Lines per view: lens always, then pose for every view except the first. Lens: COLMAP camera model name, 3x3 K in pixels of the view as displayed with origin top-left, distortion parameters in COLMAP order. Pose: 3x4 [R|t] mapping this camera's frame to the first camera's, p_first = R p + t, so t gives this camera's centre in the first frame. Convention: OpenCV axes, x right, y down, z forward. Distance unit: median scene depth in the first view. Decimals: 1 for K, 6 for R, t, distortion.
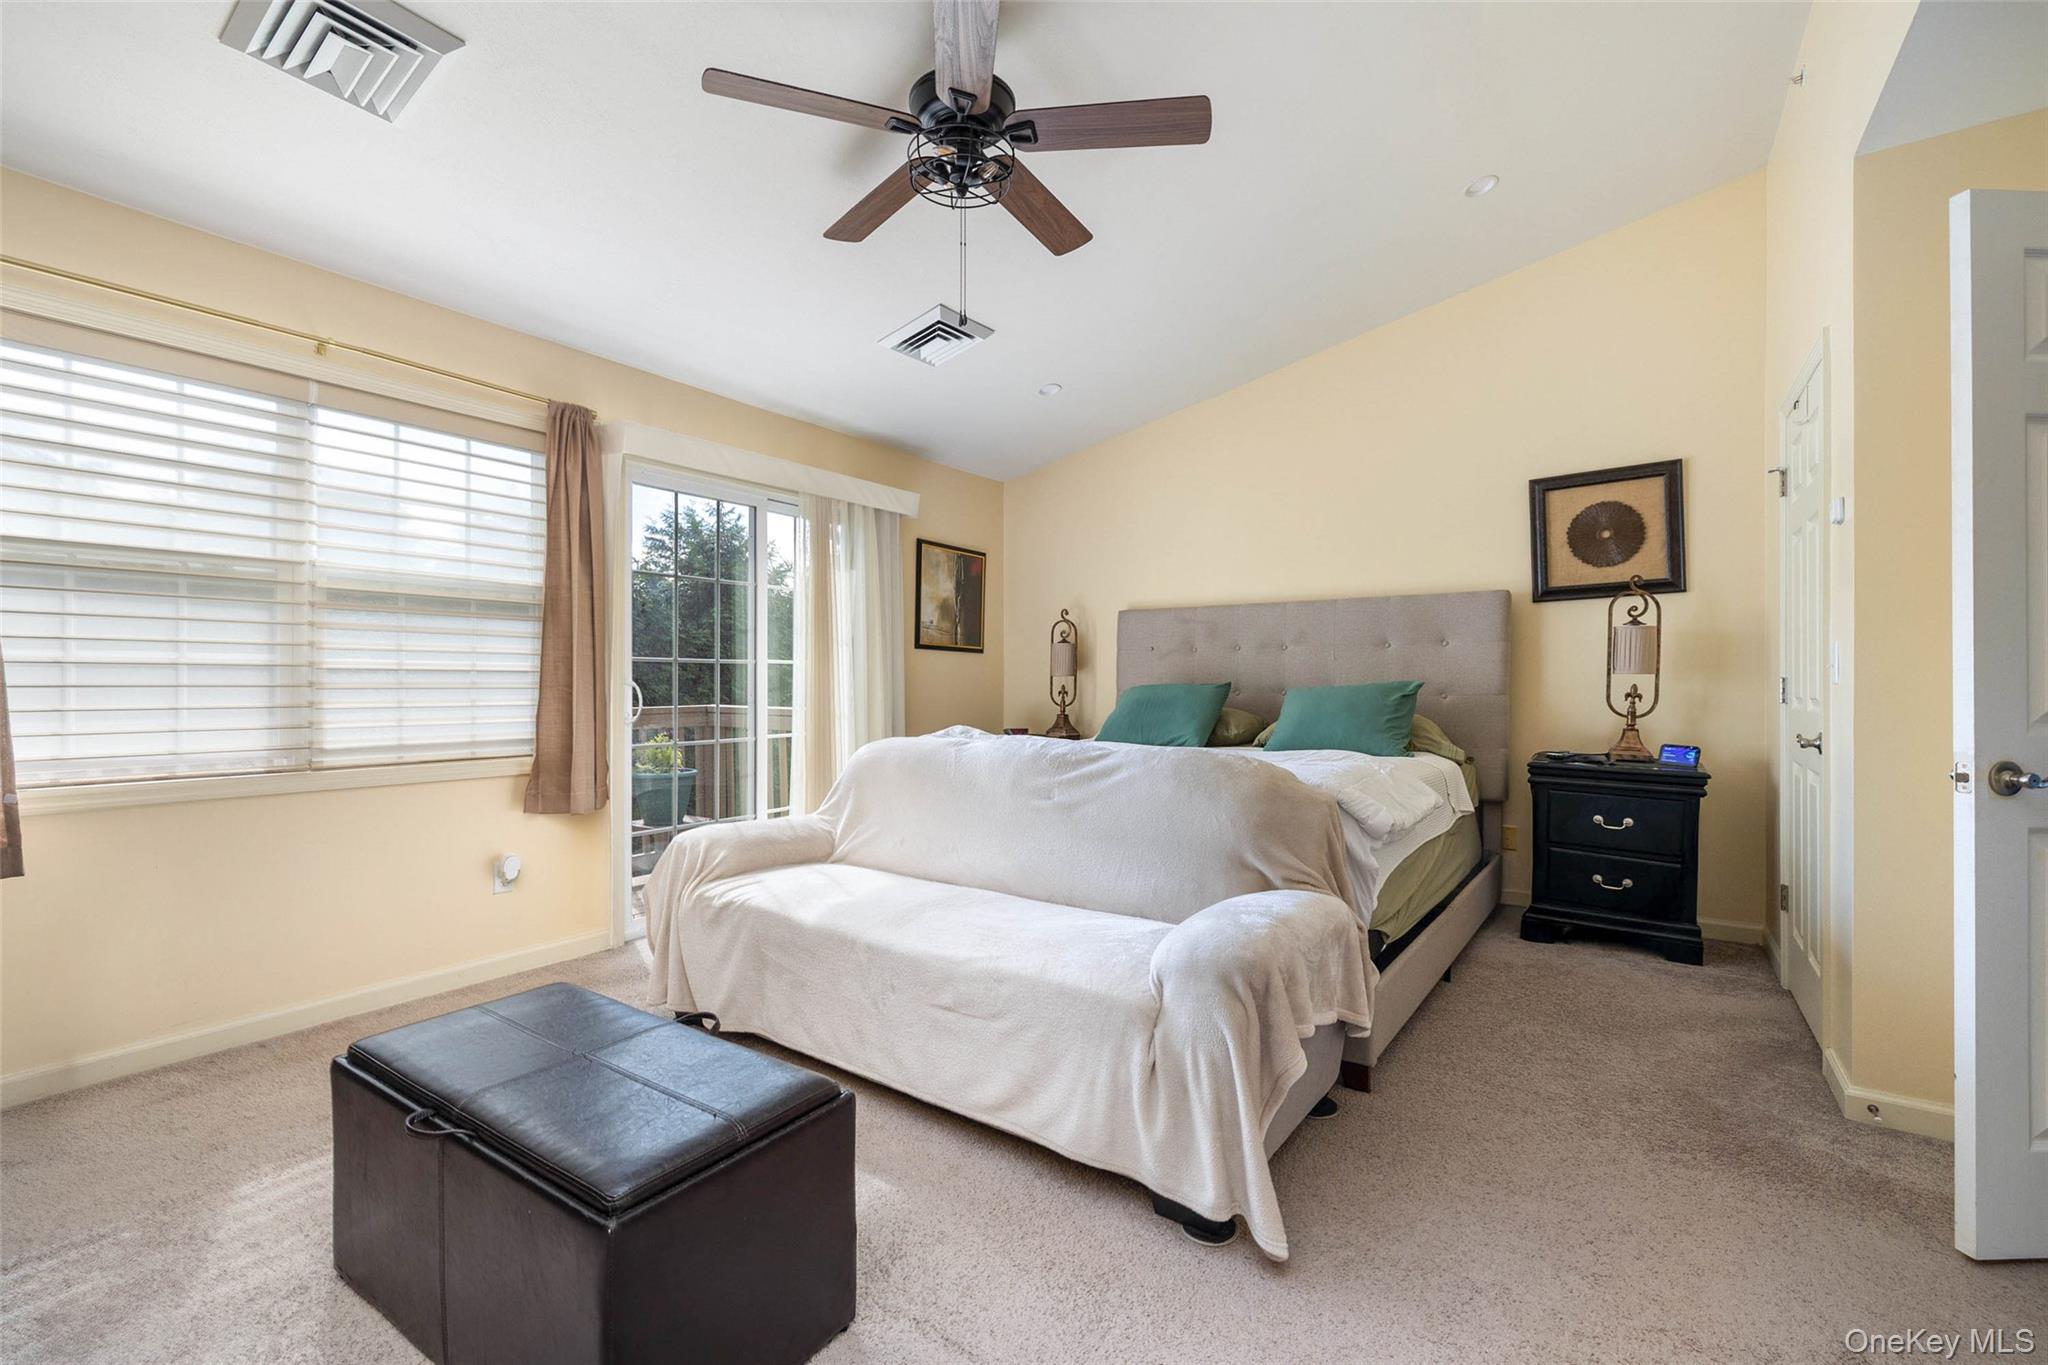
lens RADIAL K [[898.3, 0, 1016.4], [0, 898.3, 683.1], [0, 0, 1]] dist [0.000019, 0.000389]
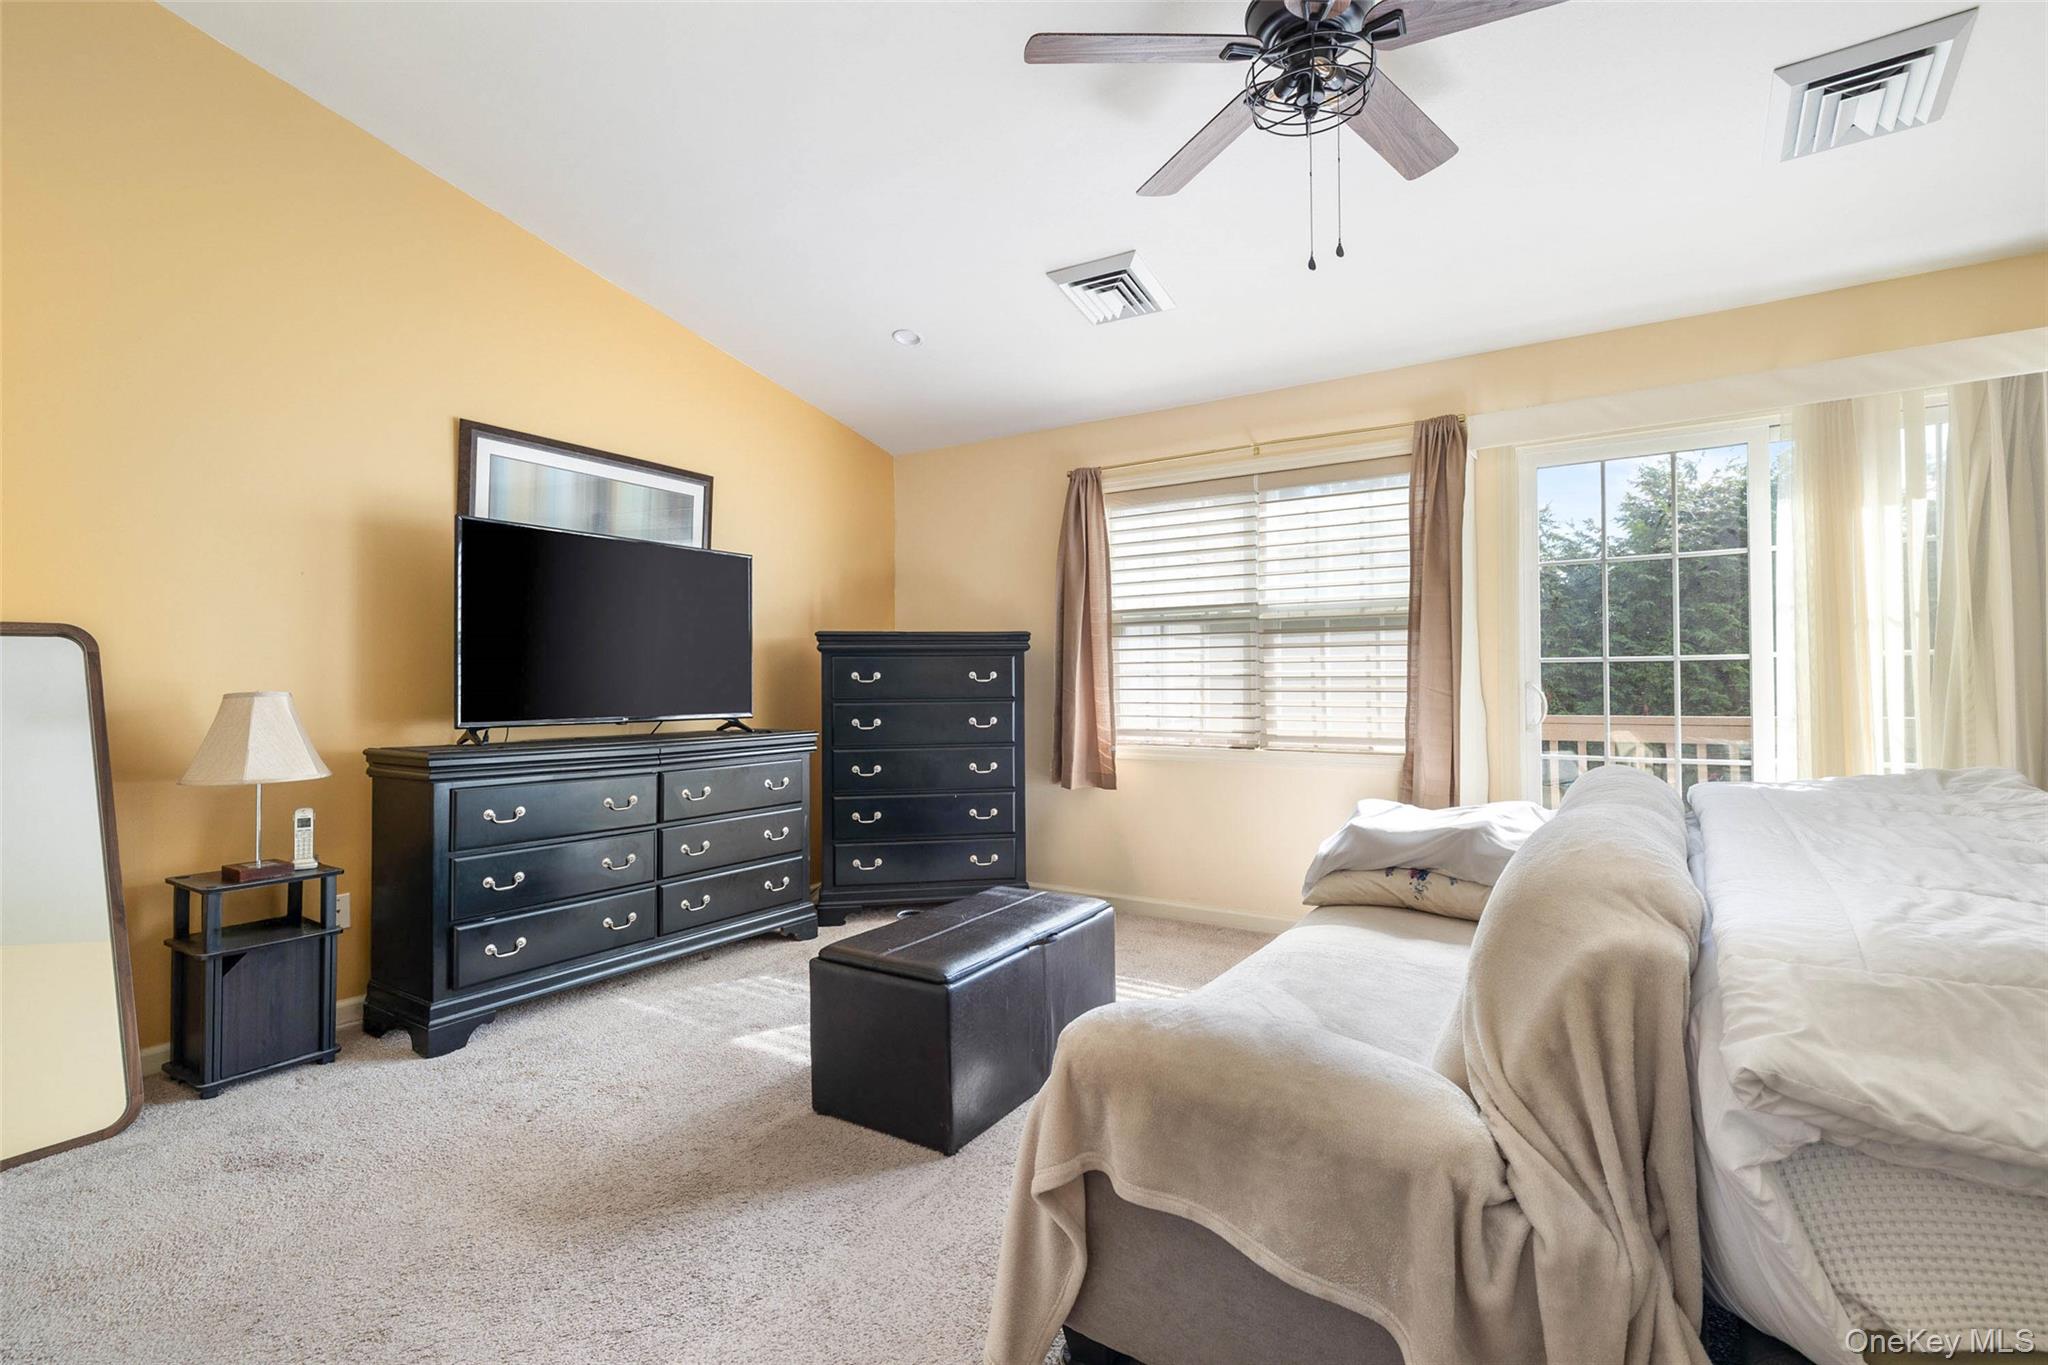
lens RADIAL K [[916.8, 0, 1021.5], [0, 916.8, 667.3], [0, 0, 1]] dist [0.000946, 0.000136]
pose [[0.032045, -0.023733, -0.999205, 0.598477], [0.000942, 0.999718, -0.023715, 0.002536], [0.999486, -0.000181, 0.032058, 0.532830]]
